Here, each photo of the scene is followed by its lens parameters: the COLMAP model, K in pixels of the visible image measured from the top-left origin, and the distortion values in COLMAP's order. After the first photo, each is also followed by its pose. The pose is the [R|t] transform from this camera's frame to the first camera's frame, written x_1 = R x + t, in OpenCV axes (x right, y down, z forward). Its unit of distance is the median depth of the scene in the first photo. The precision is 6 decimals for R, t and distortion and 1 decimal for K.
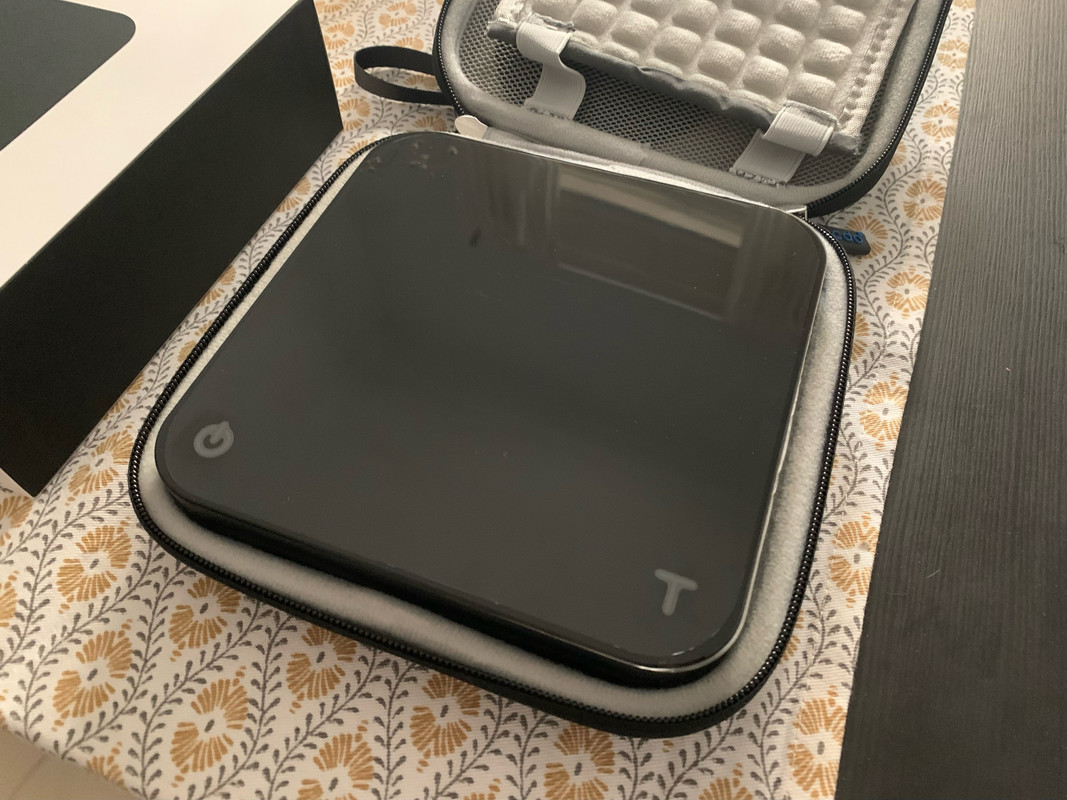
lens RADIAL K [[809.6, 0, 533.7], [0, 809.6, 400.6], [0, 0, 1]] dist [0.004943, -0.004132]
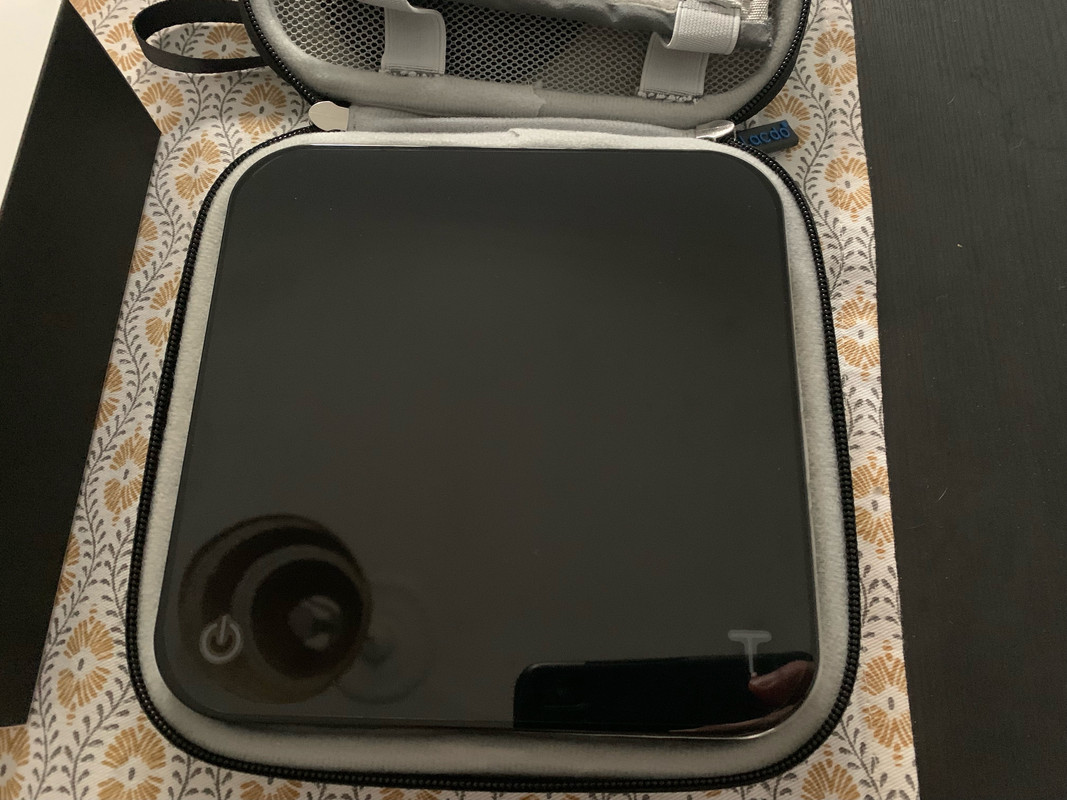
lens RADIAL K [[809.6, 0, 534.4], [0, 809.6, 403.3], [0, 0, 1]] dist [0.004943, -0.004132]
pose [[0.945462, -0.306551, 0.110131, -0.068186], [0.265223, 0.920772, 0.286069, -0.277780], [-0.189100, -0.241258, 0.951859, 0.115603]]
